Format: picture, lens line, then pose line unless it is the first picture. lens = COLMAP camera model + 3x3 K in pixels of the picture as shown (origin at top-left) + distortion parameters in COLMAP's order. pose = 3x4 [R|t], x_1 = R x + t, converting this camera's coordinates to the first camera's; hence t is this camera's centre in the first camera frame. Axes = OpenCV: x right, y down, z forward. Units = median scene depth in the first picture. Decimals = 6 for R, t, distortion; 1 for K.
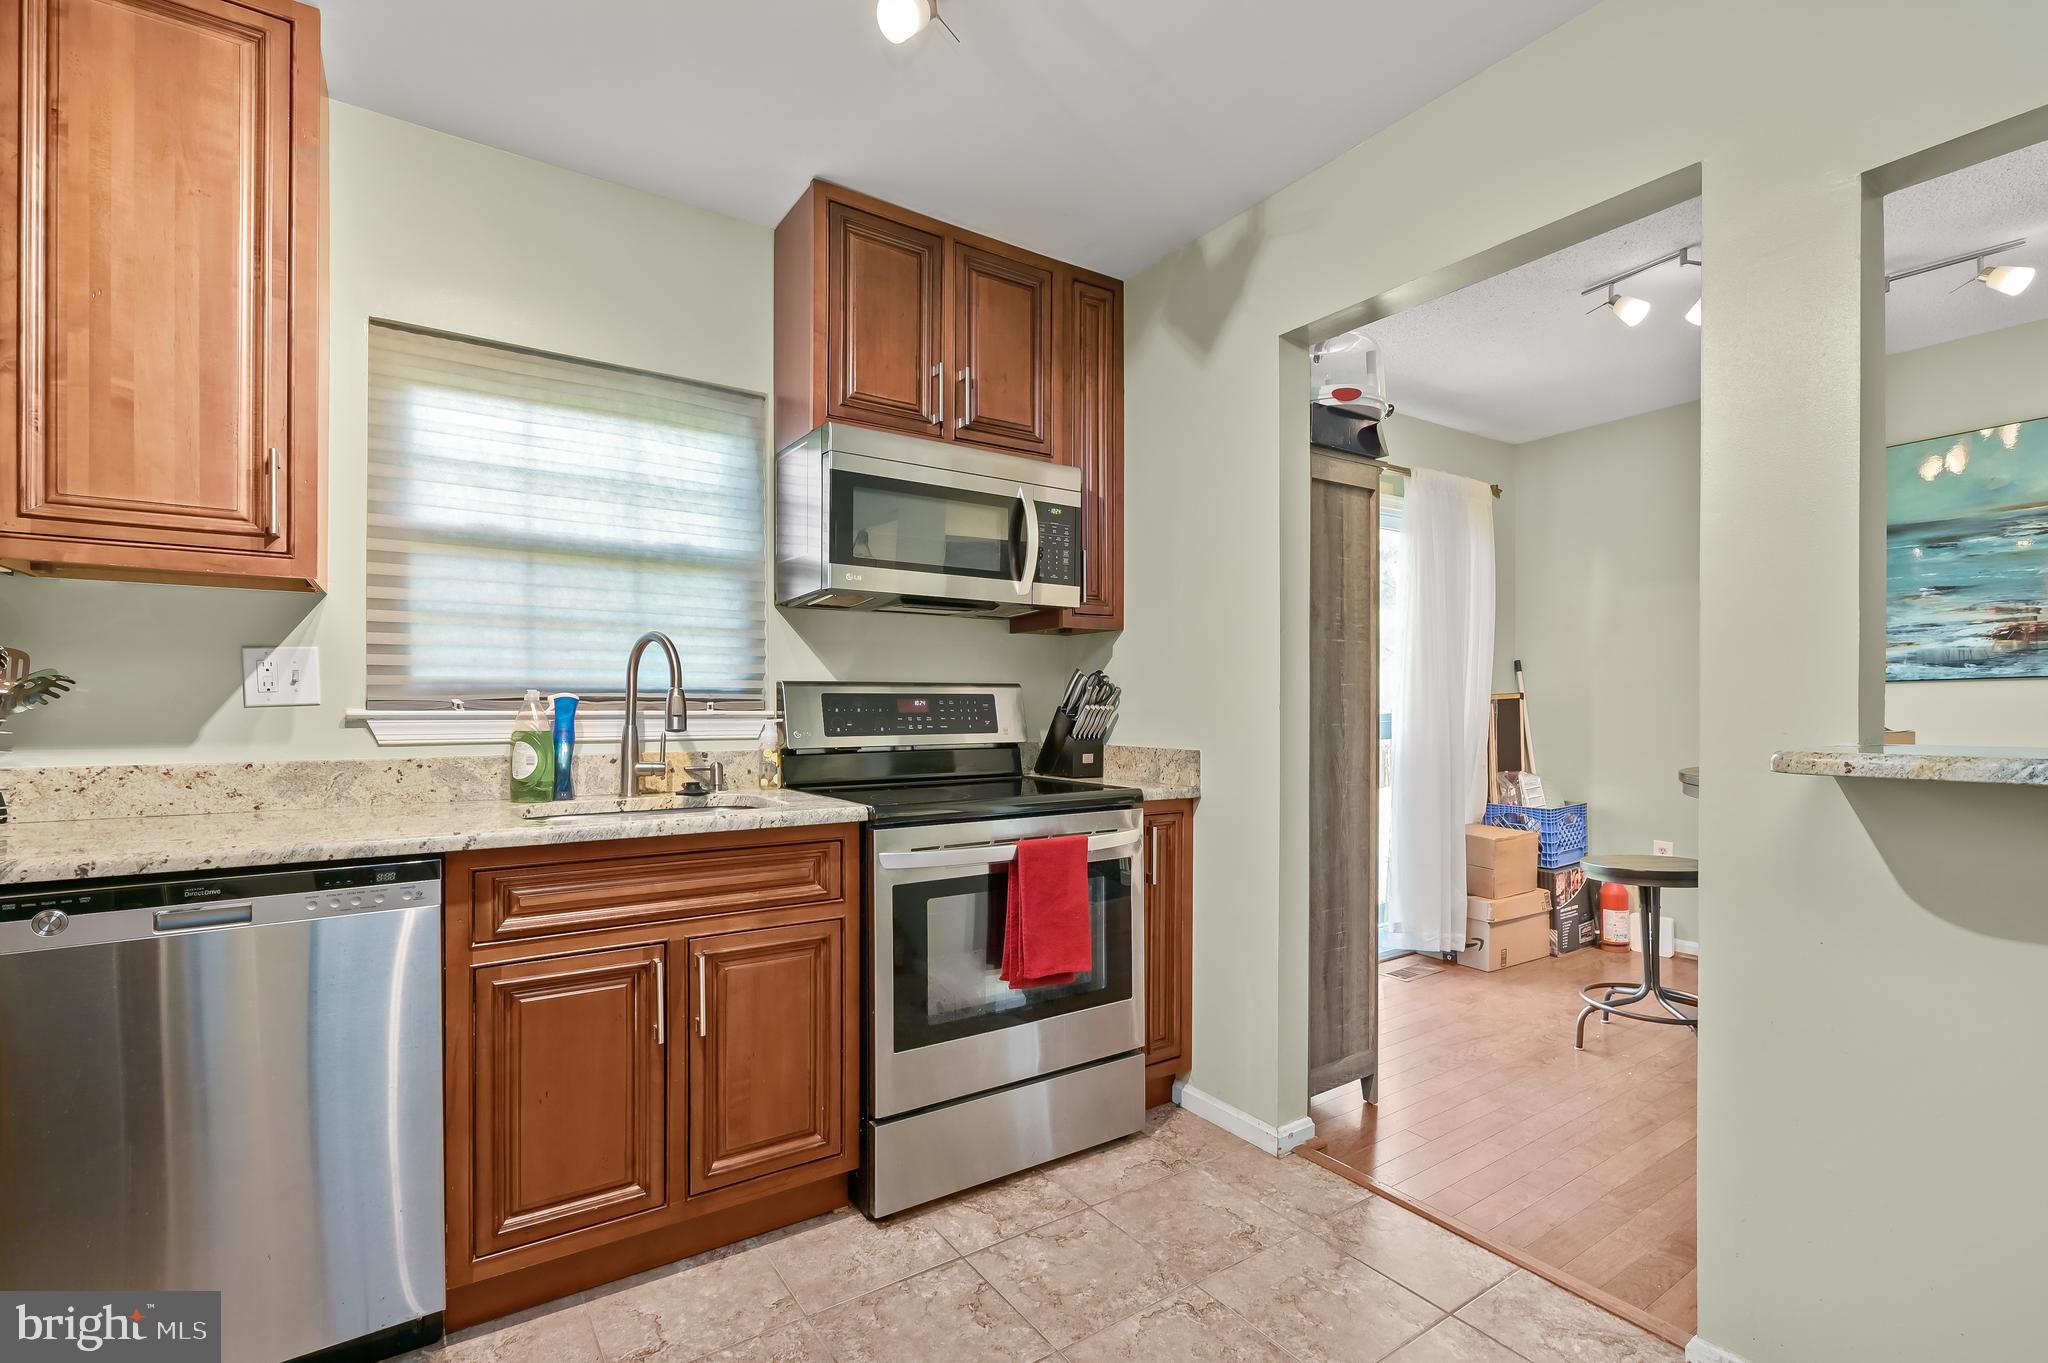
lens RADIAL K [[903.4, 0, 1050.3], [0, 903.4, 709.9], [0, 0, 1]] dist [-0.001706, -0.000376]
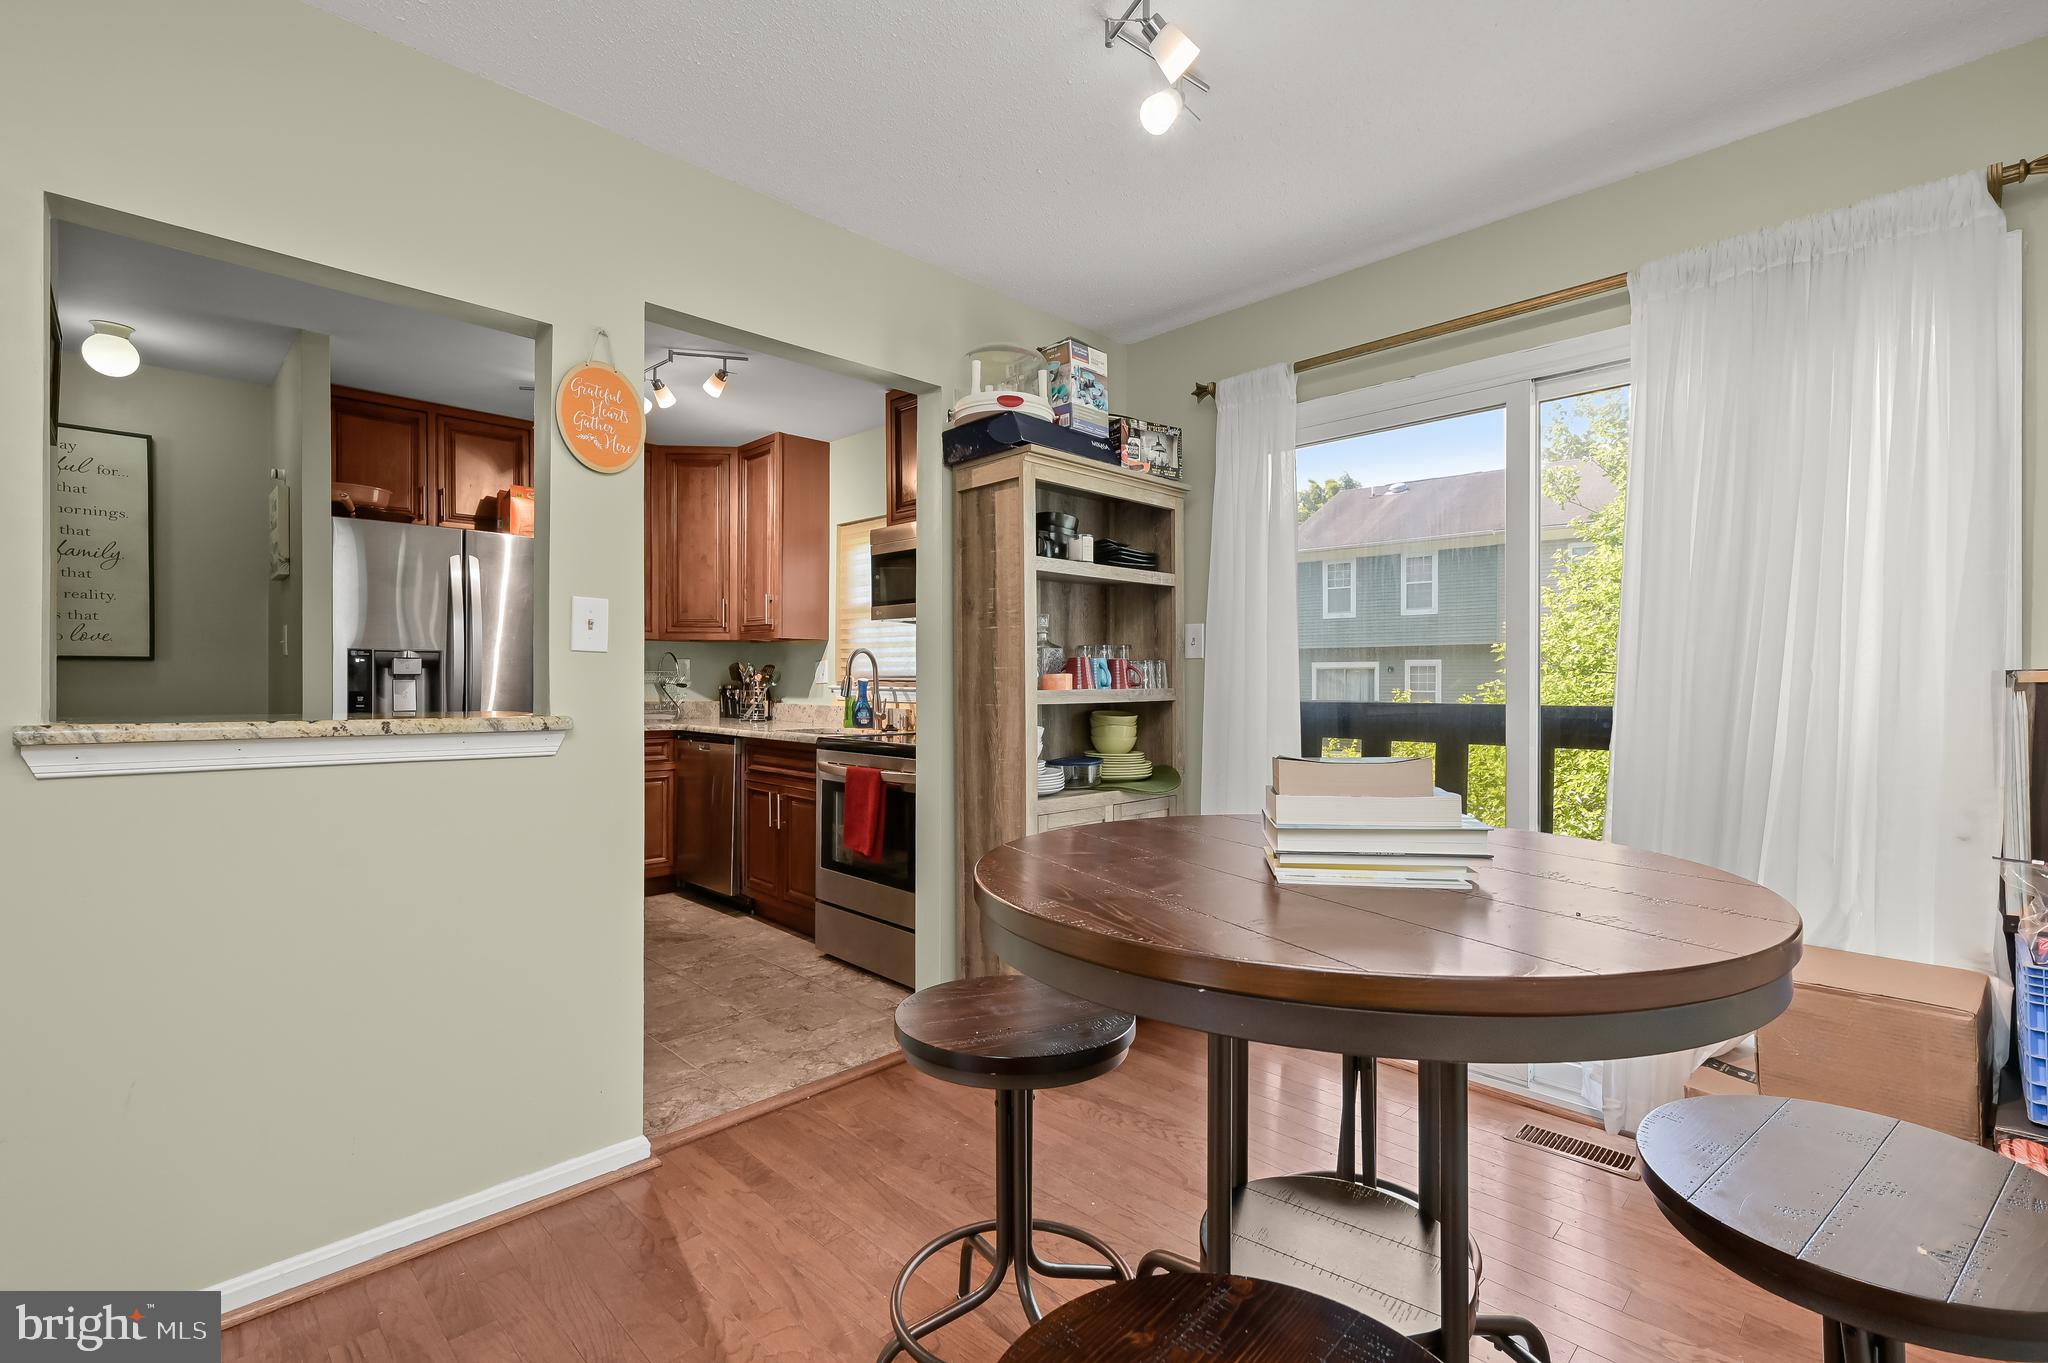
lens RADIAL K [[903.4, 0, 1022.6], [0, 903.4, 686.0], [0, 0, 1]] dist [-0.001706, -0.000376]
pose [[0.187777, 0.007798, -0.982181, 1.109096], [-0.006704, 0.999955, 0.006658, -0.011365], [0.982189, 0.005334, 0.187821, 0.660619]]
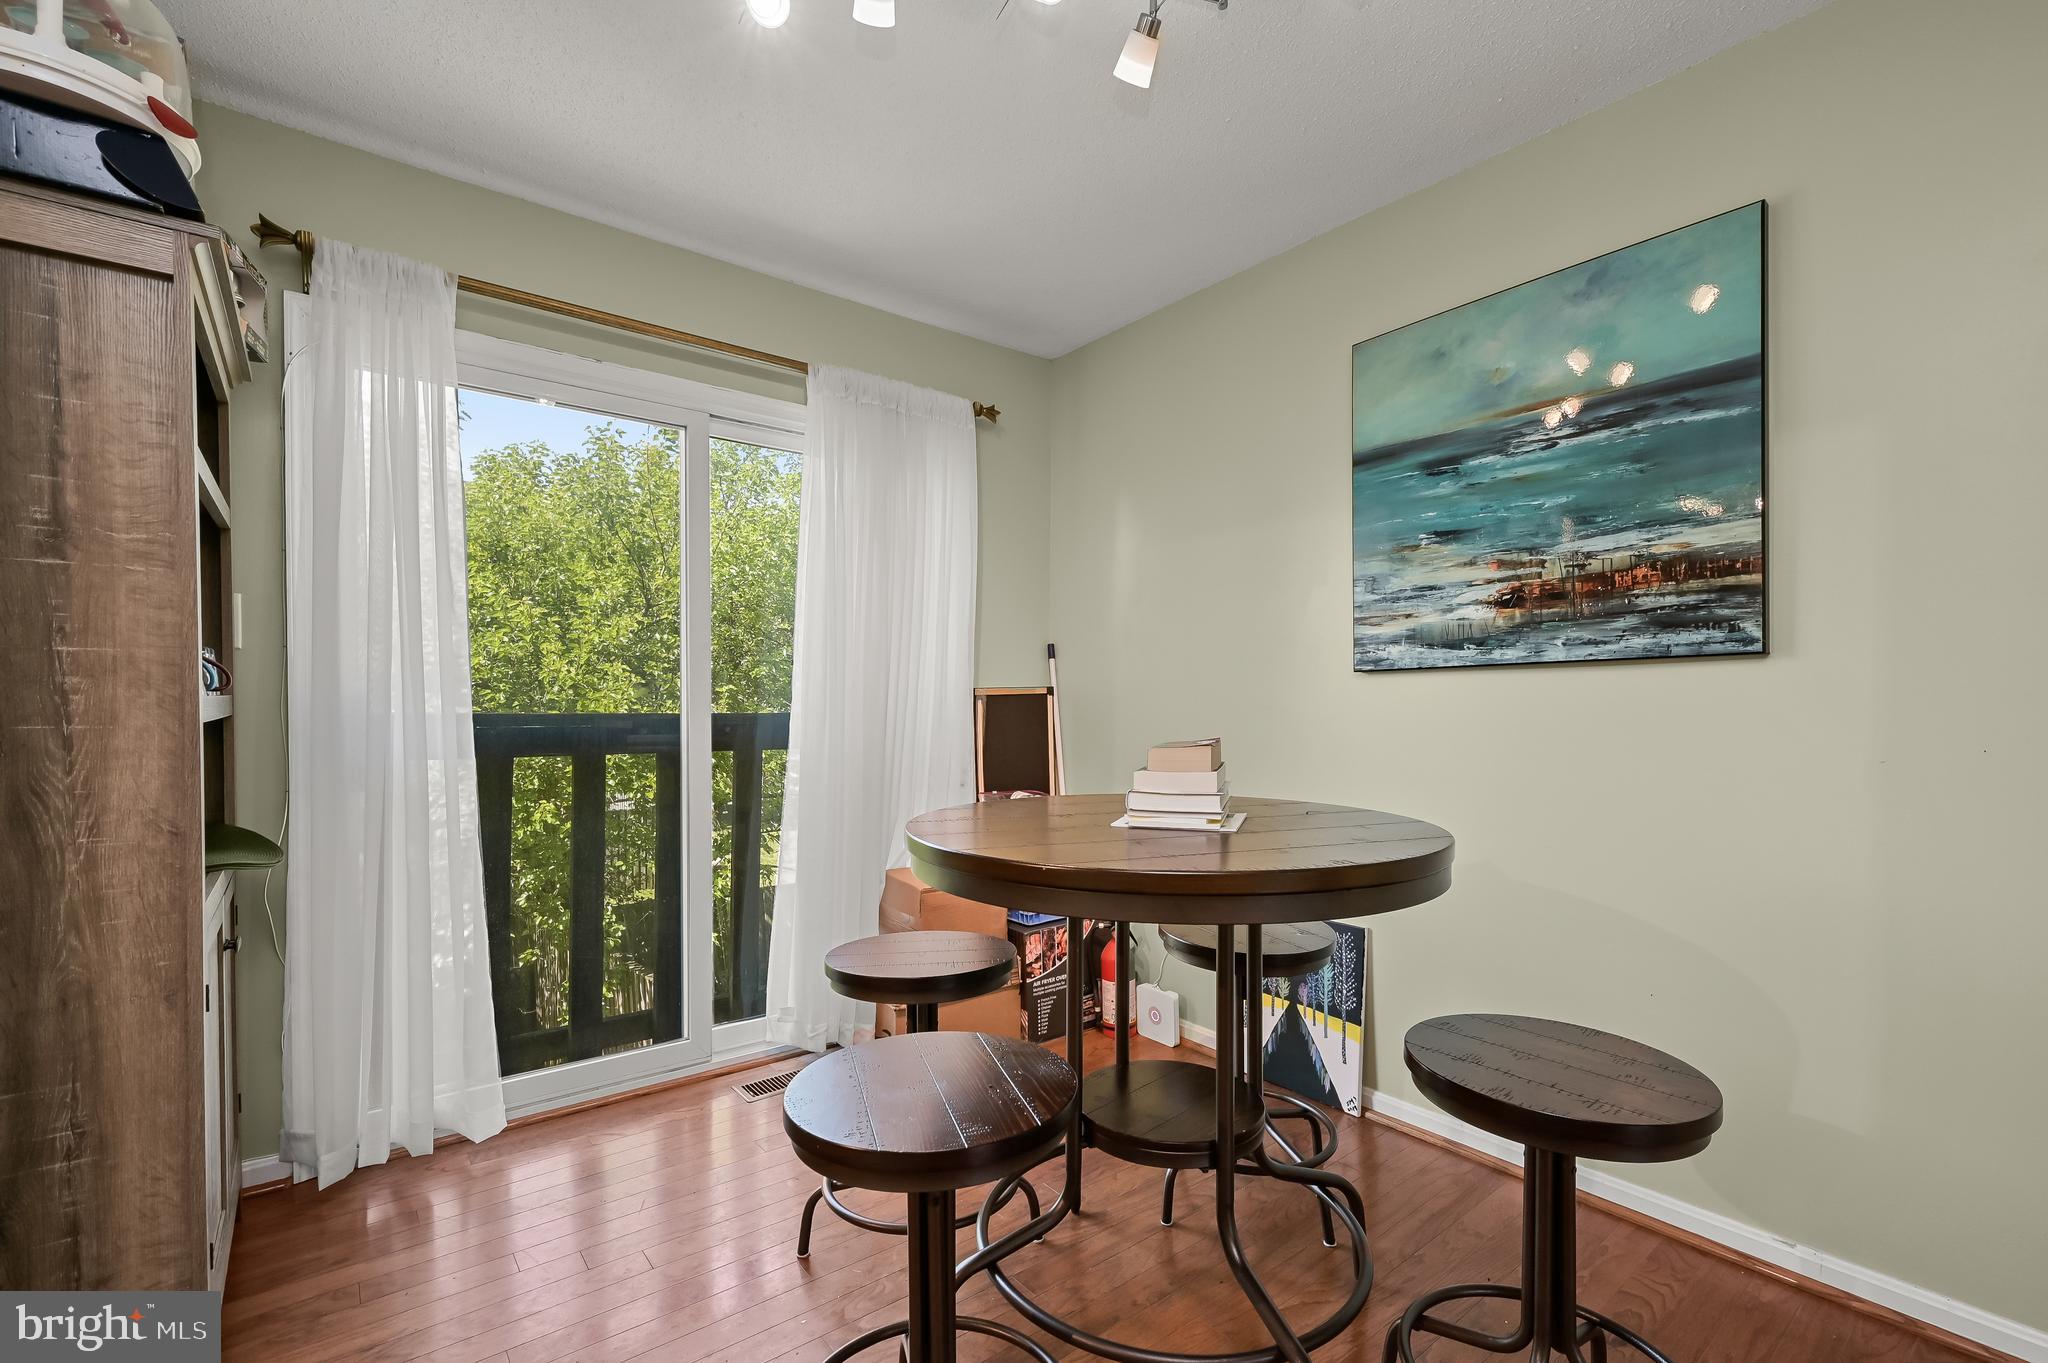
lens RADIAL K [[903.4, 0, 1046.0], [0, 903.4, 716.9], [0, 0, 1]] dist [-0.001706, -0.000376]
pose [[0.996432, 0.008016, 0.084022, 0.663225], [-0.008800, 0.999921, 0.008956, 0.000364], [-0.083944, -0.009663, 0.996424, 0.357302]]
